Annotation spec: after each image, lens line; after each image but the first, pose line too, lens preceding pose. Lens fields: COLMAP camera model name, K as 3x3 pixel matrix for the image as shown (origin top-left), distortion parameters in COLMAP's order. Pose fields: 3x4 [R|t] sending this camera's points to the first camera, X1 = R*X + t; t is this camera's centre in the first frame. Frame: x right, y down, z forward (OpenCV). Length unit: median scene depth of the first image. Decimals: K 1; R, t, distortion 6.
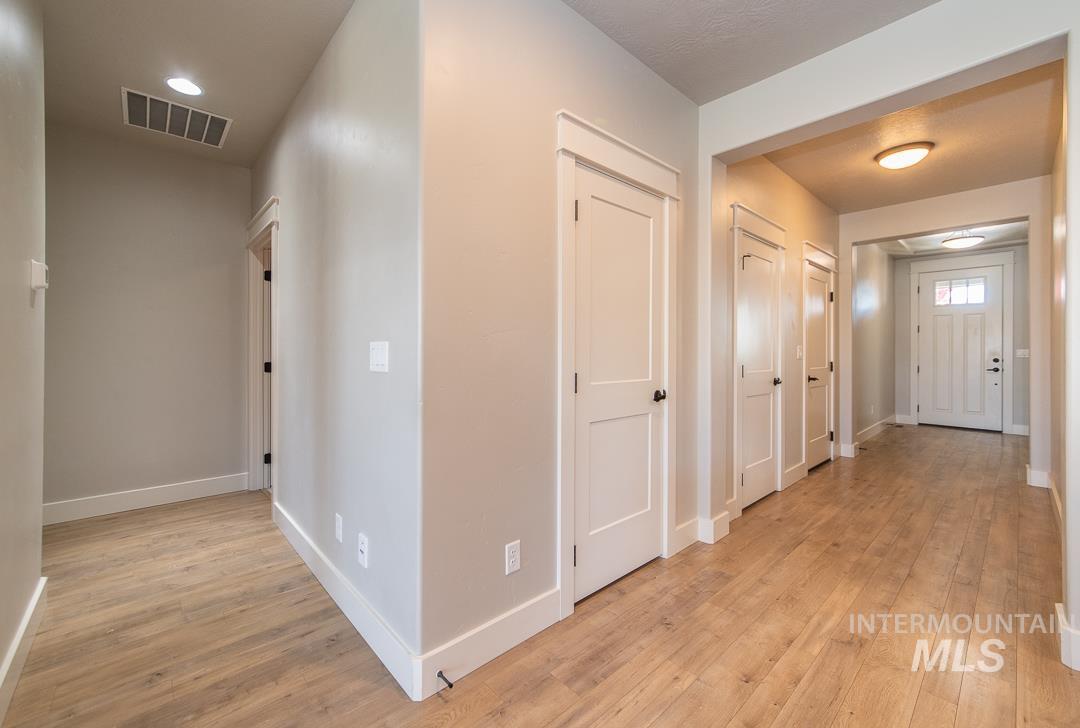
lens RADIAL K [[440.5, 0, 536.3], [0, 440.5, 354.5], [0, 0, 1]] dist [-0.011159, 0.000465]
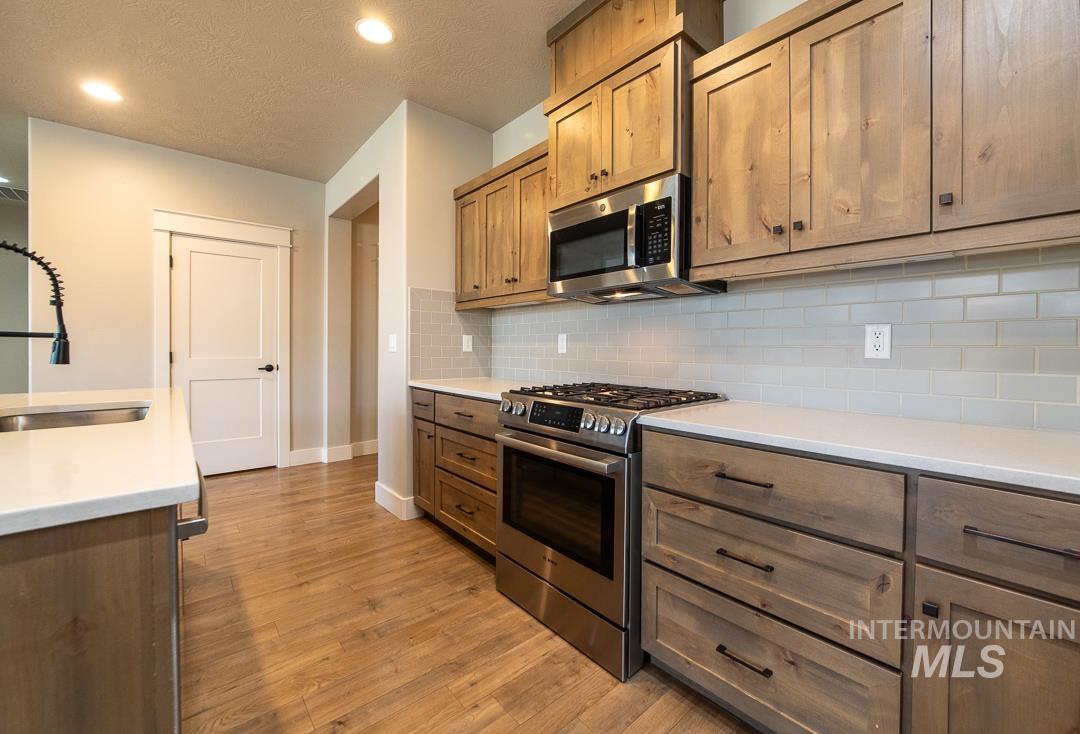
lens RADIAL K [[433.5, 0, 555.3], [0, 433.5, 354.4], [0, 0, 1]] dist [-0.013861, -0.000246]
pose [[0.999975, 0.006401, 0.003141, 1.315231], [-0.006410, 0.999975, 0.003070, 0.031265], [-0.003121, -0.003090, 0.999990, -0.597723]]
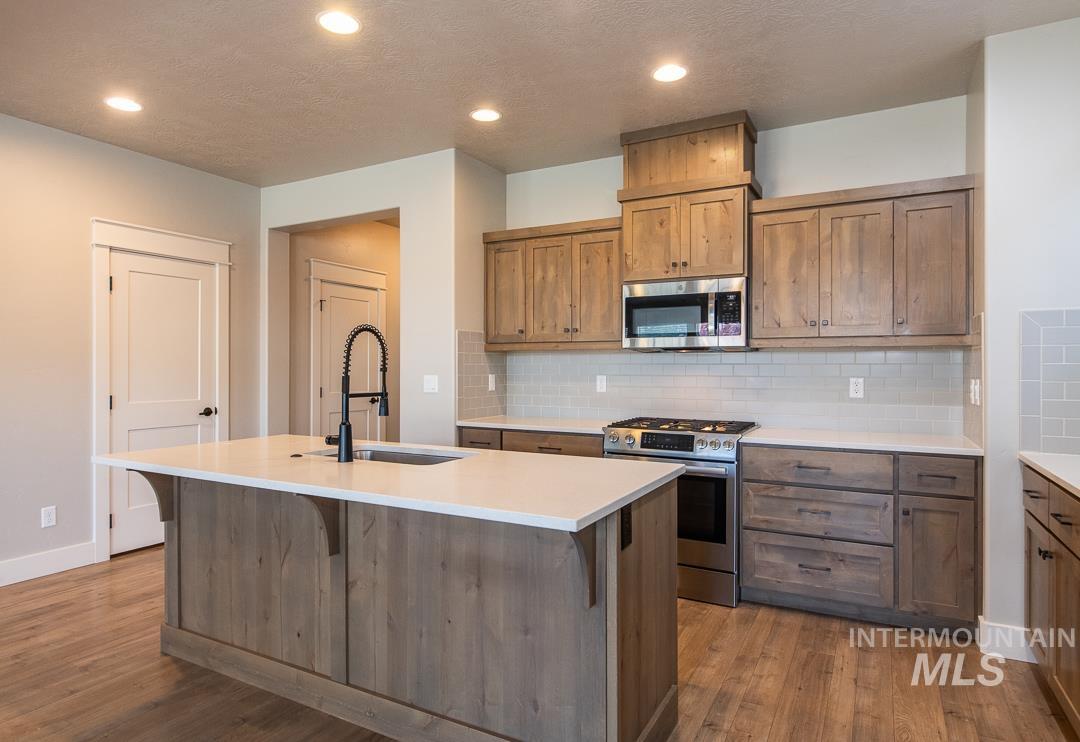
lens RADIAL K [[632.2, 0, 534.6], [0, 632.2, 371.8], [0, 0, 1]] dist [-0.000064, 0.000756]
pose [[0.942543, -0.001066, 0.334083, 0.564157], [0.001613, 0.999998, -0.001361, -0.023660], [-0.334081, 0.001822, 0.942543, -1.141817]]
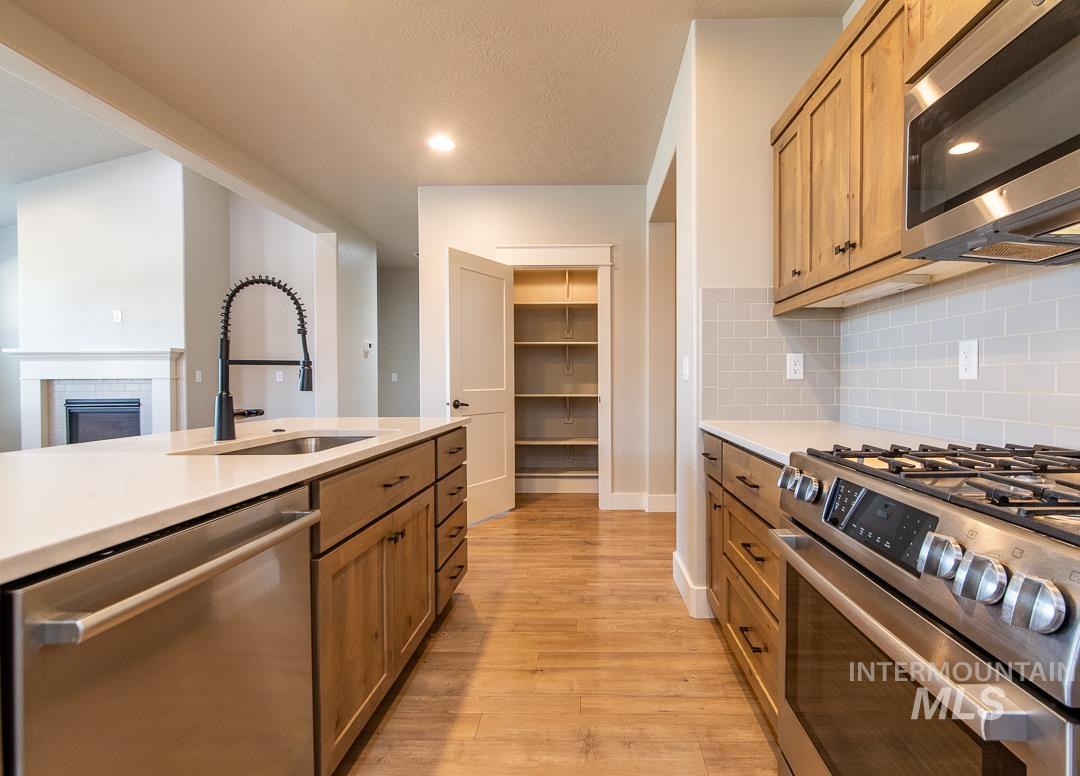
lens RADIAL K [[507.4, 0, 586.1], [0, 507.4, 389.3], [0, 0, 1]] dist [0.006980, -0.000419]
pose [[0.742376, 0.010138, -0.669907, 1.406814], [-0.004131, 0.999936, 0.010554, 0.039014], [0.669971, -0.005068, 0.742370, -0.298630]]
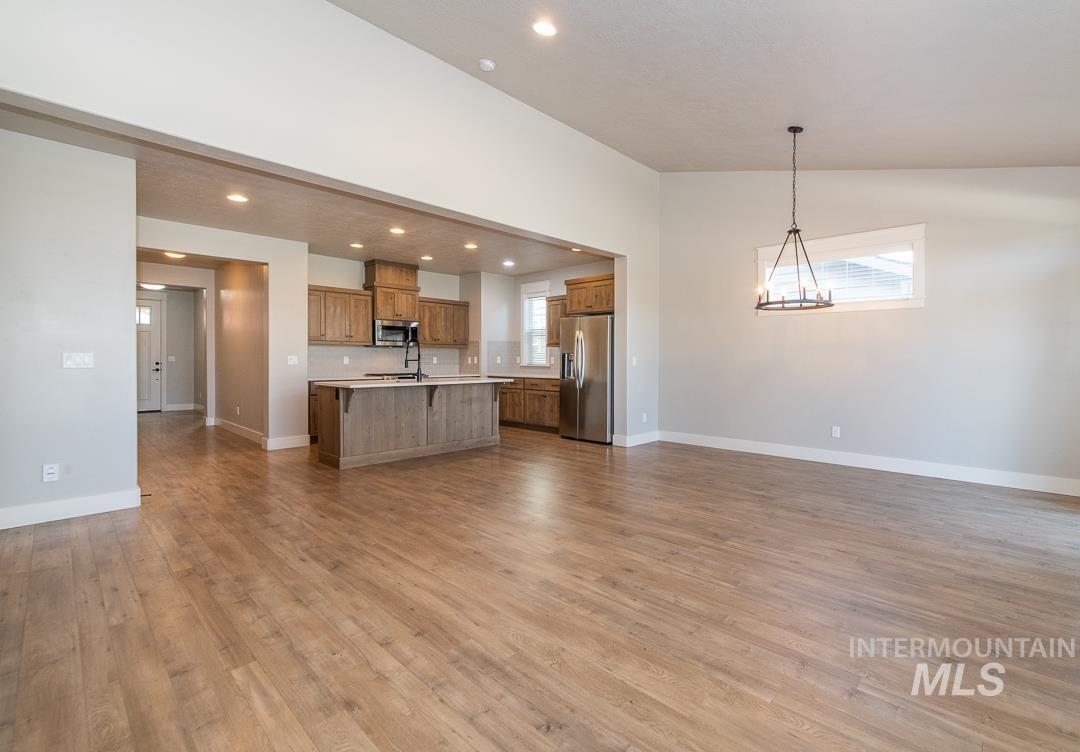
lens RADIAL K [[480.8, 0, 547.7], [0, 480.8, 358.4], [0, 0, 1]] dist [0.000859, 0.000143]
pose [[-0.069556, -0.000446, 0.997578, -1.759350], [0.003671, 0.999993, 0.000703, -0.001044], [-0.997571, 0.003711, -0.069554, -0.580020]]
